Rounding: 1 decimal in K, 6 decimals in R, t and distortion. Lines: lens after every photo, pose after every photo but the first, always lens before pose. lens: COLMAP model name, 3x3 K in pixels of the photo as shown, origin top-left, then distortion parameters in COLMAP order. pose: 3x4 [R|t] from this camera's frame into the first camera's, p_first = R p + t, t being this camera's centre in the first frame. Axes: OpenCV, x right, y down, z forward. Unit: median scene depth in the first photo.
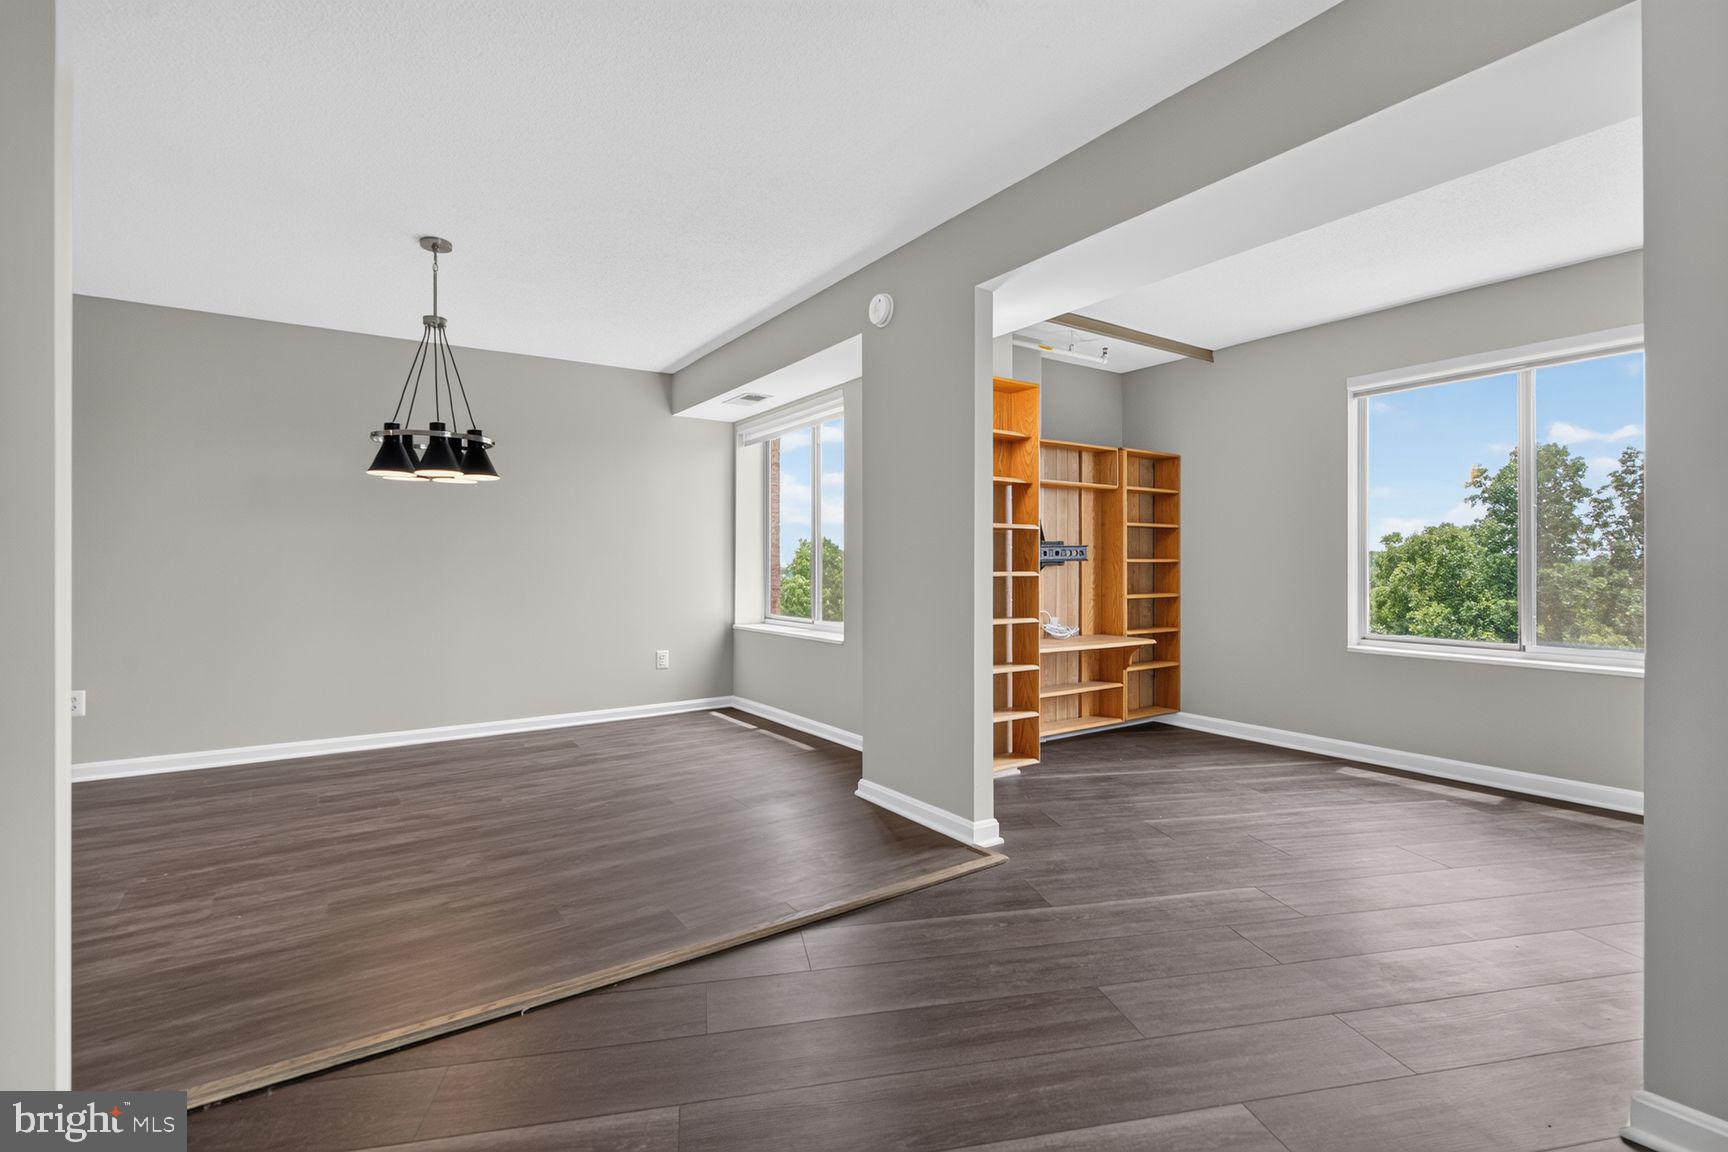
lens RADIAL K [[788.4, 0, 855.9], [0, 788.4, 573.3], [0, 0, 1]] dist [0.000406, -0.000253]
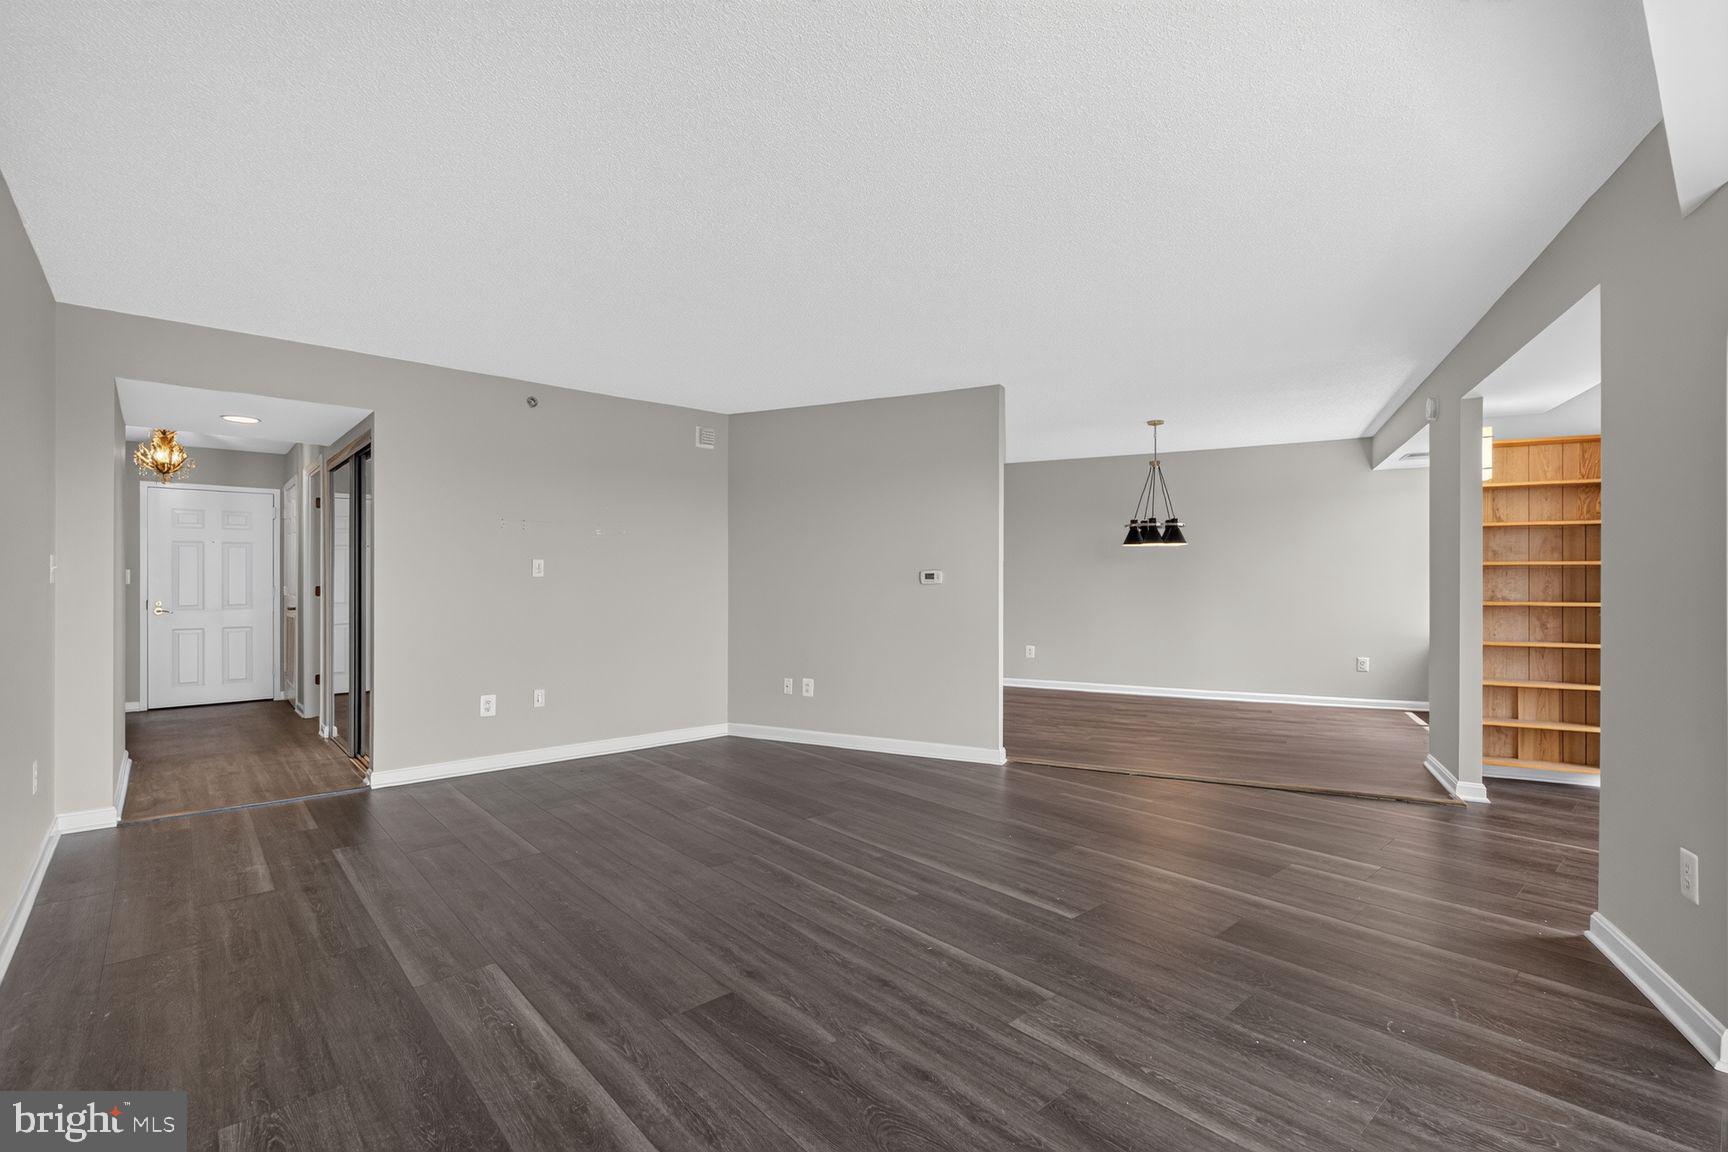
lens RADIAL K [[788.4, 0, 855.9], [0, 788.4, 573.3], [0, 0, 1]] dist [0.000406, -0.000253]
pose [[0.499167, -0.004182, -0.866496, 0.536450], [-0.010467, 0.999886, -0.010856, -0.017759], [0.866443, 0.014488, 0.499066, -0.411494]]
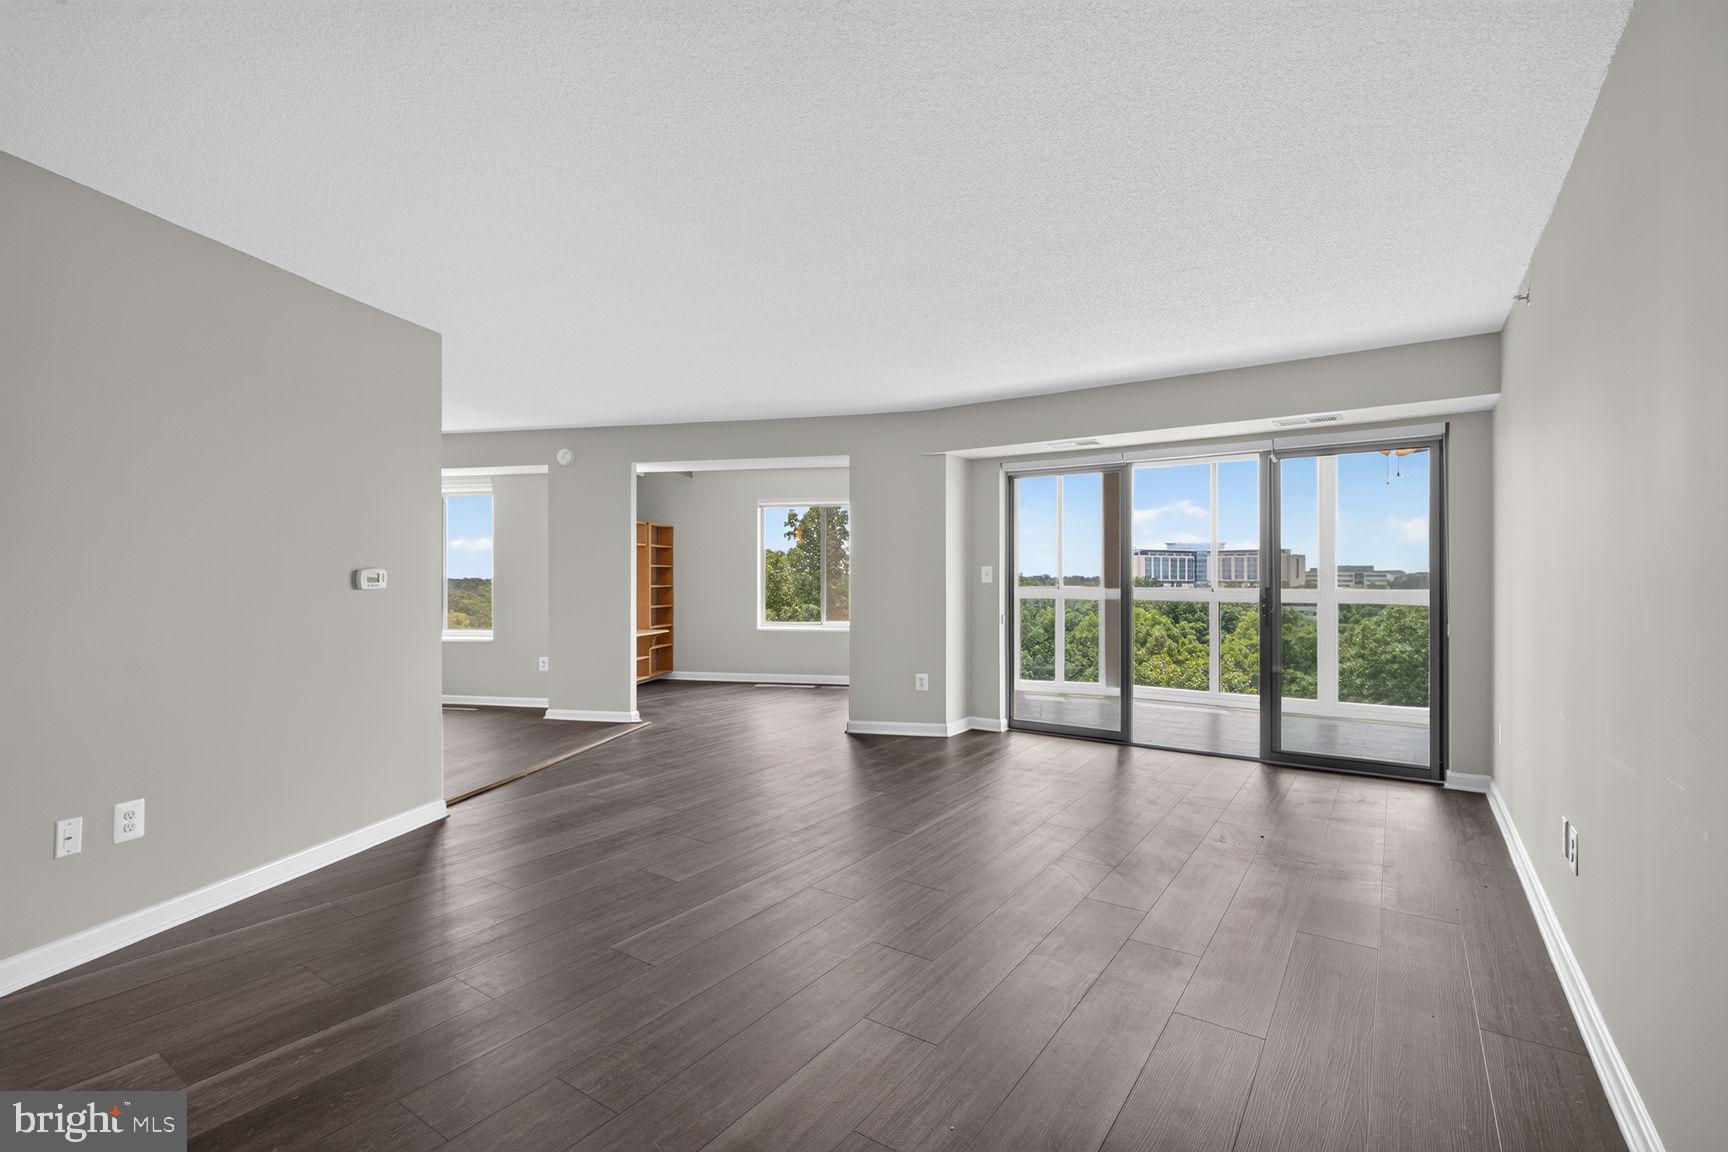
lens RADIAL K [[761.8, 0, 867.3], [0, 761.8, 580.3], [0, 0, 1]] dist [0.000815, 0.000060]
pose [[0.717083, 0.007419, 0.696948, -0.536229], [-0.003688, 0.999970, -0.006850, -0.021506], [-0.696978, 0.002342, 0.717089, -0.609743]]
